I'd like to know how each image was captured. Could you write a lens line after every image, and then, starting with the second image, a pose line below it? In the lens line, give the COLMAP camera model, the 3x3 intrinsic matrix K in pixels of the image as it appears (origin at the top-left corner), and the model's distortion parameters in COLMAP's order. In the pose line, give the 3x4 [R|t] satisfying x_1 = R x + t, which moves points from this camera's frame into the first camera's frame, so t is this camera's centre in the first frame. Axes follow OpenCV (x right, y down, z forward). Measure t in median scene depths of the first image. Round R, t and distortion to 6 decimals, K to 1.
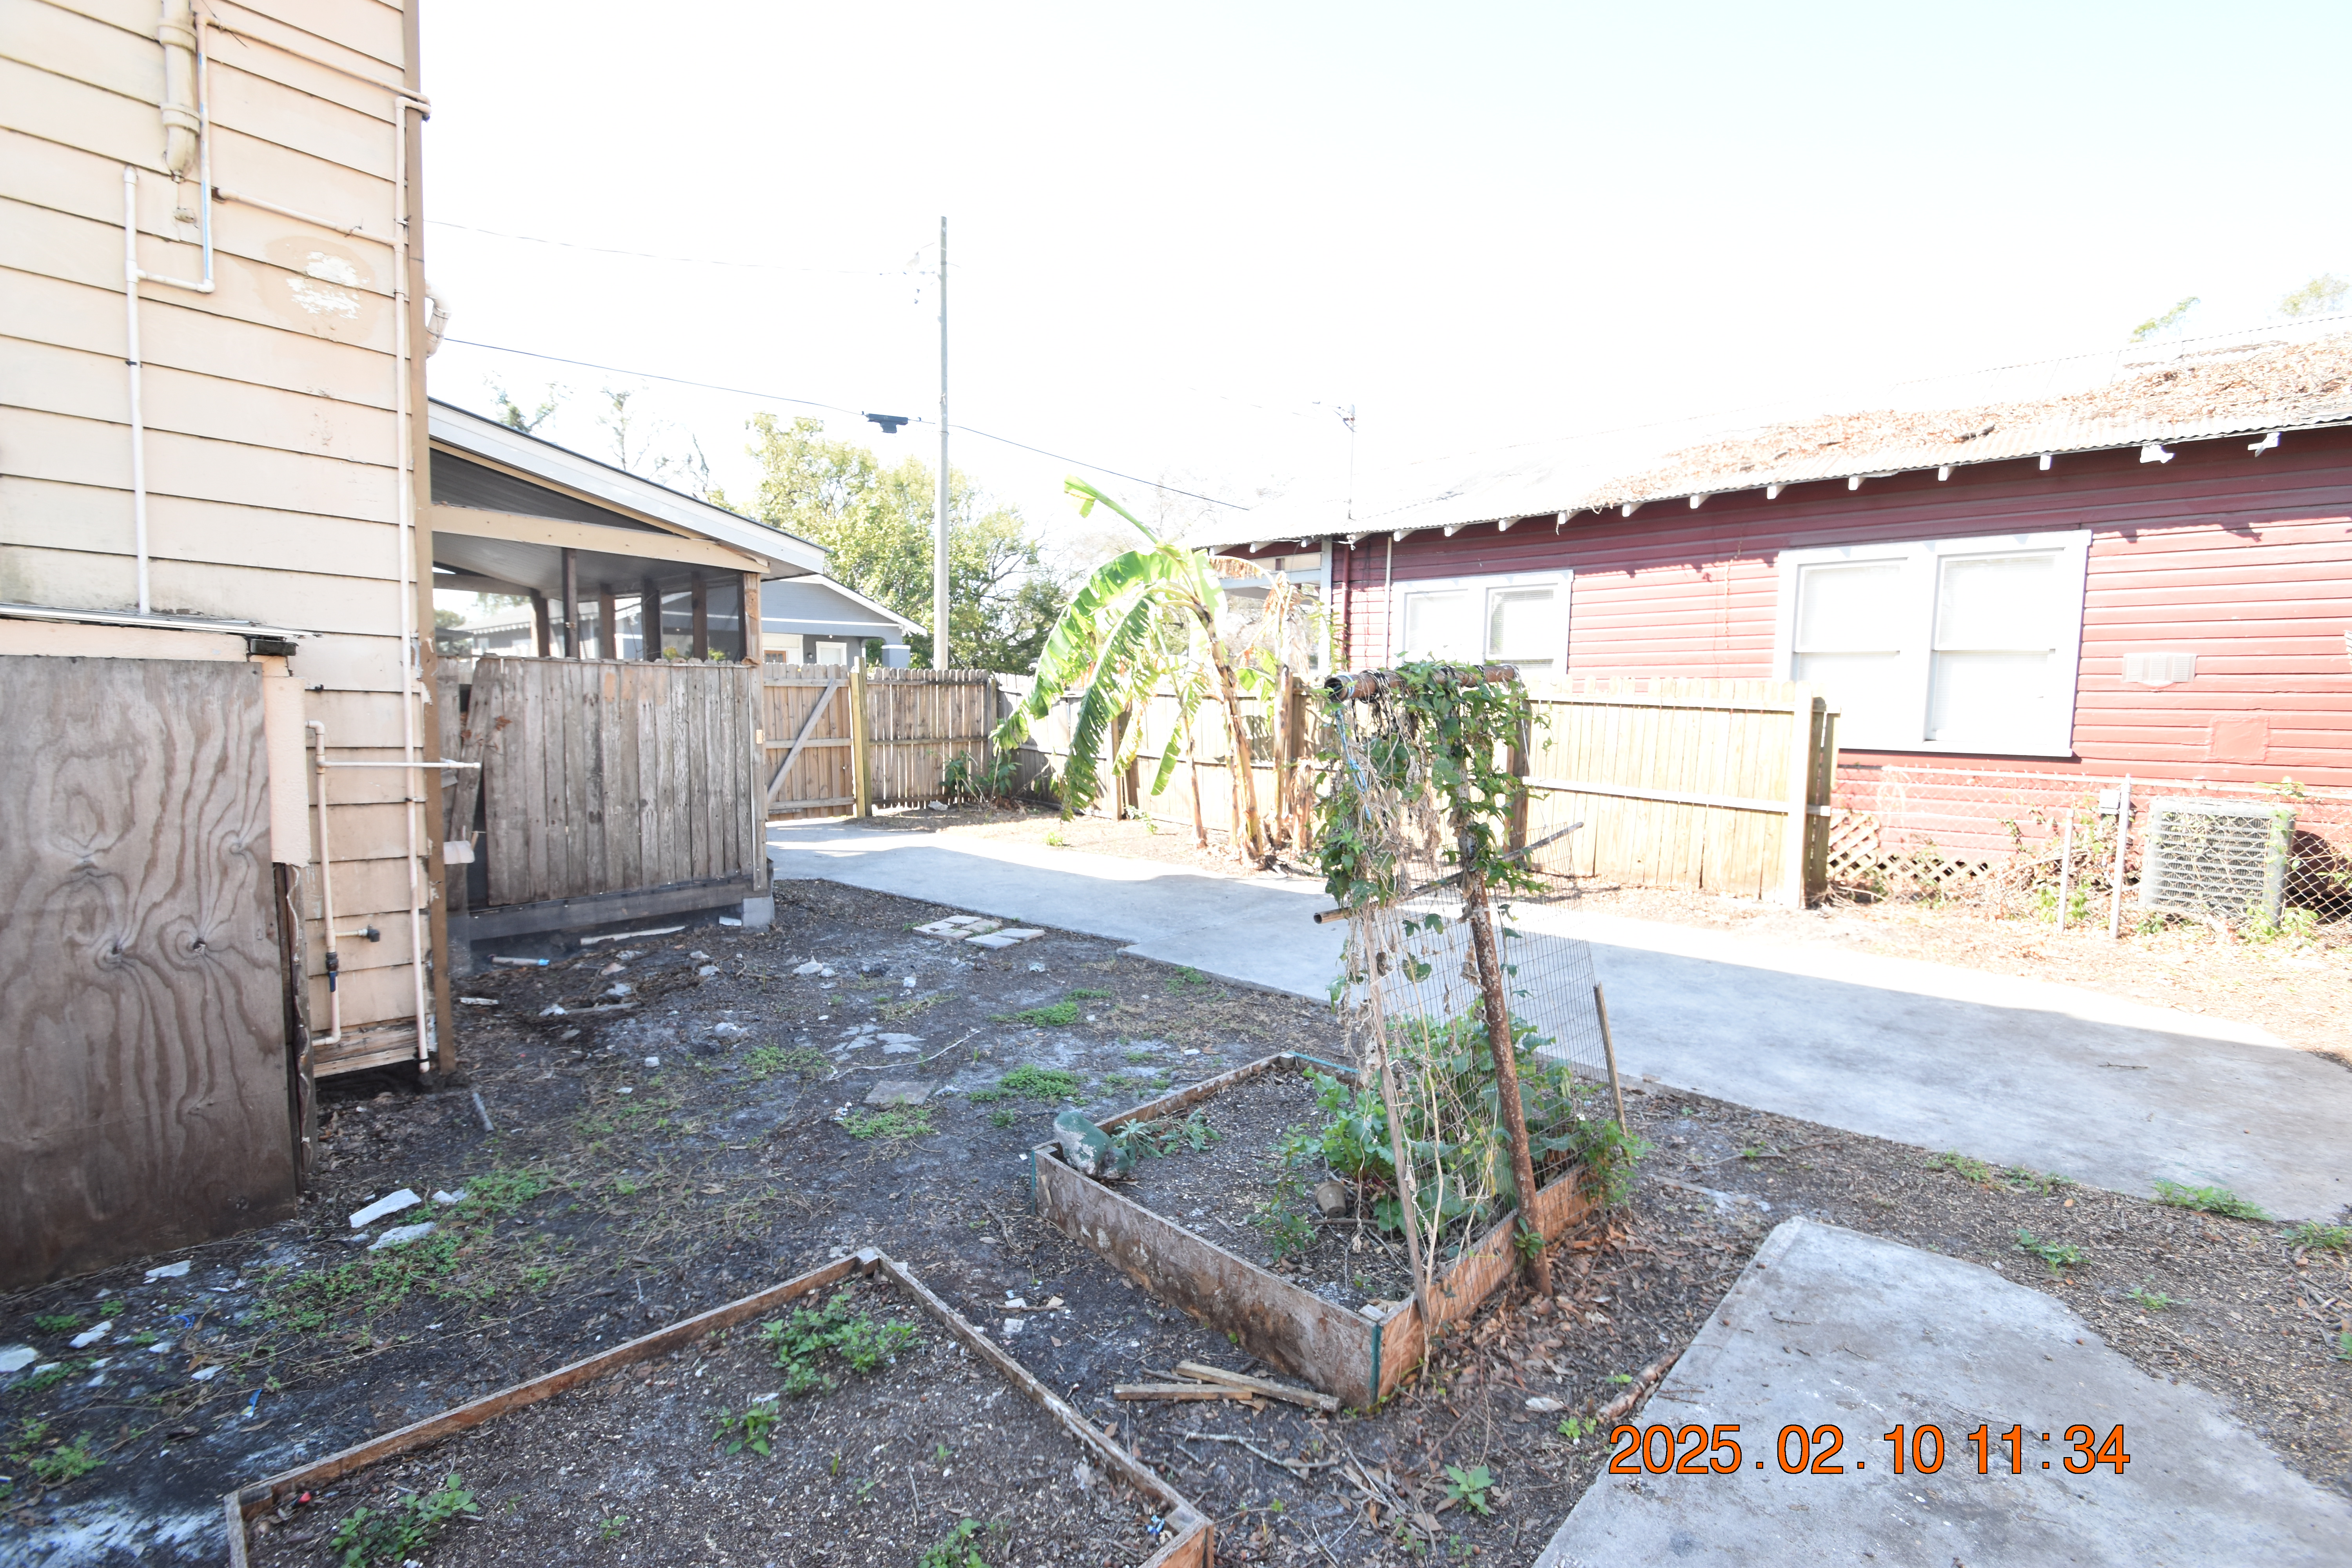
lens RADIAL K [[1026.7, 0, 1176.0], [0, 1026.7, 784.0], [0, 0, 1]] dist [0.009617, -0.014204]
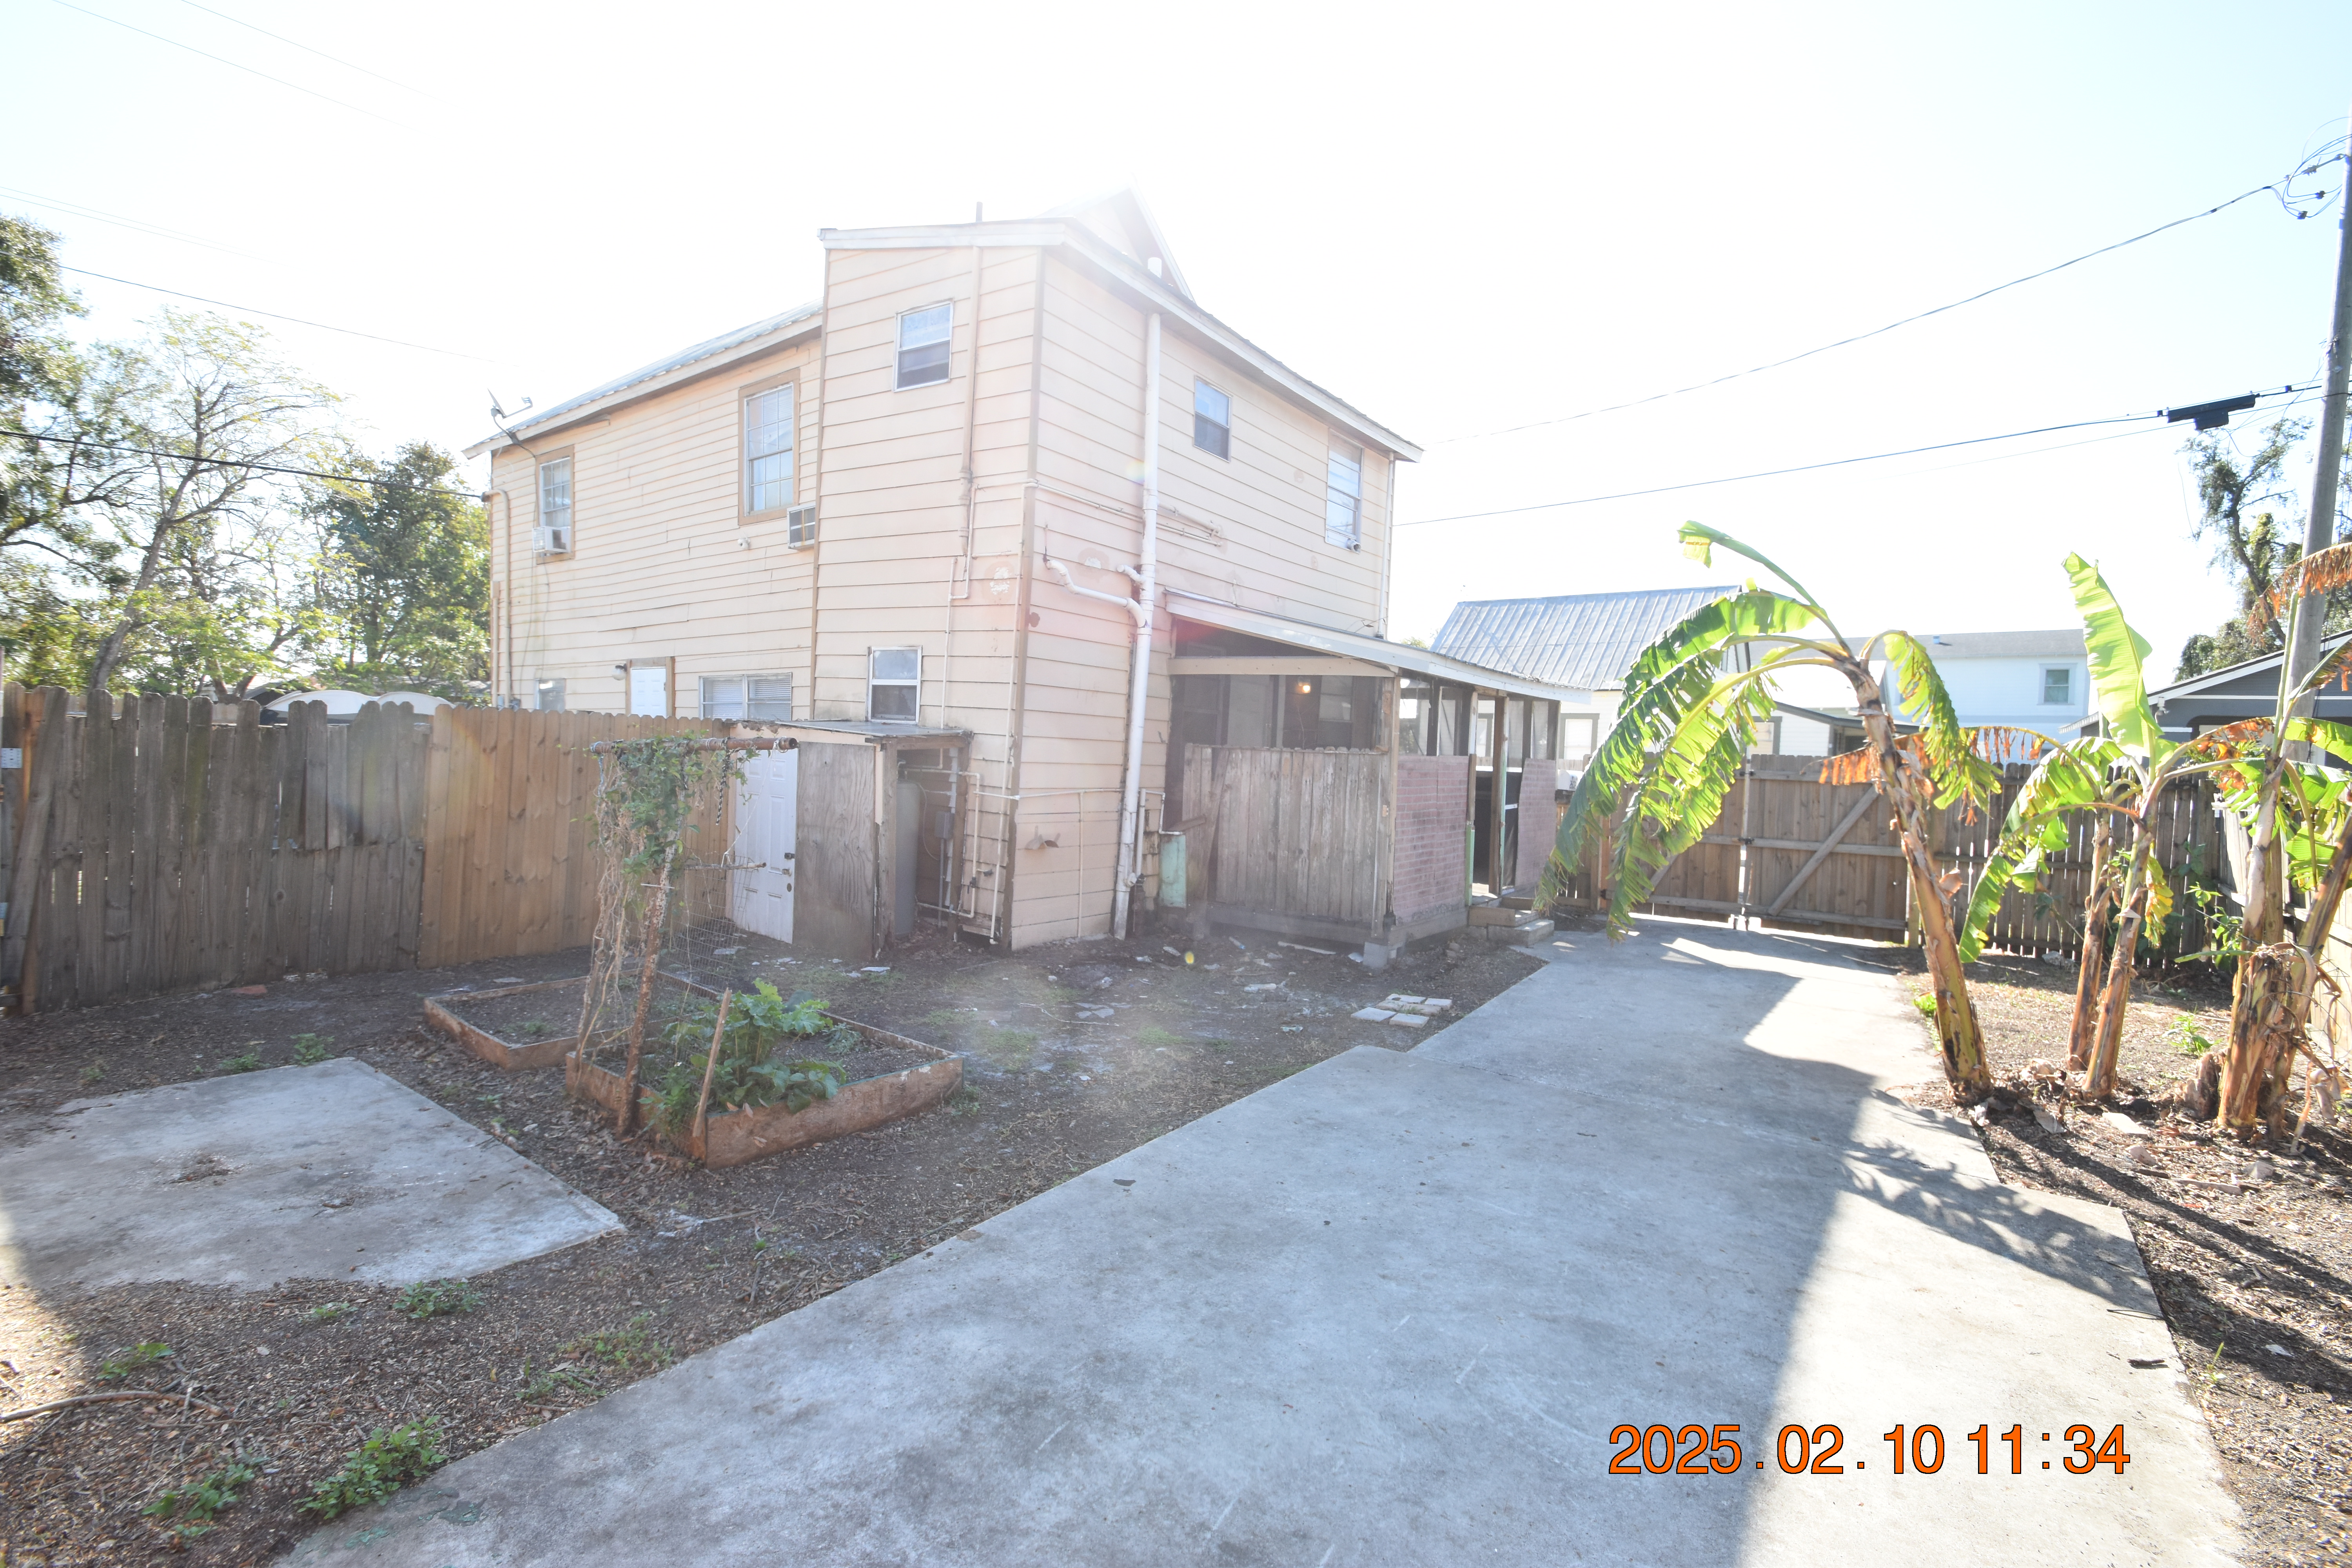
lens RADIAL K [[1026.7, 0, 1176.0], [0, 1026.7, 784.0], [0, 0, 1]] dist [0.009617, -0.014204]
pose [[0.115722, 0.024003, -0.992992, 0.860004], [-0.120978, 0.992606, 0.009895, -0.067051], [0.985887, 0.118985, 0.117770, 0.683856]]
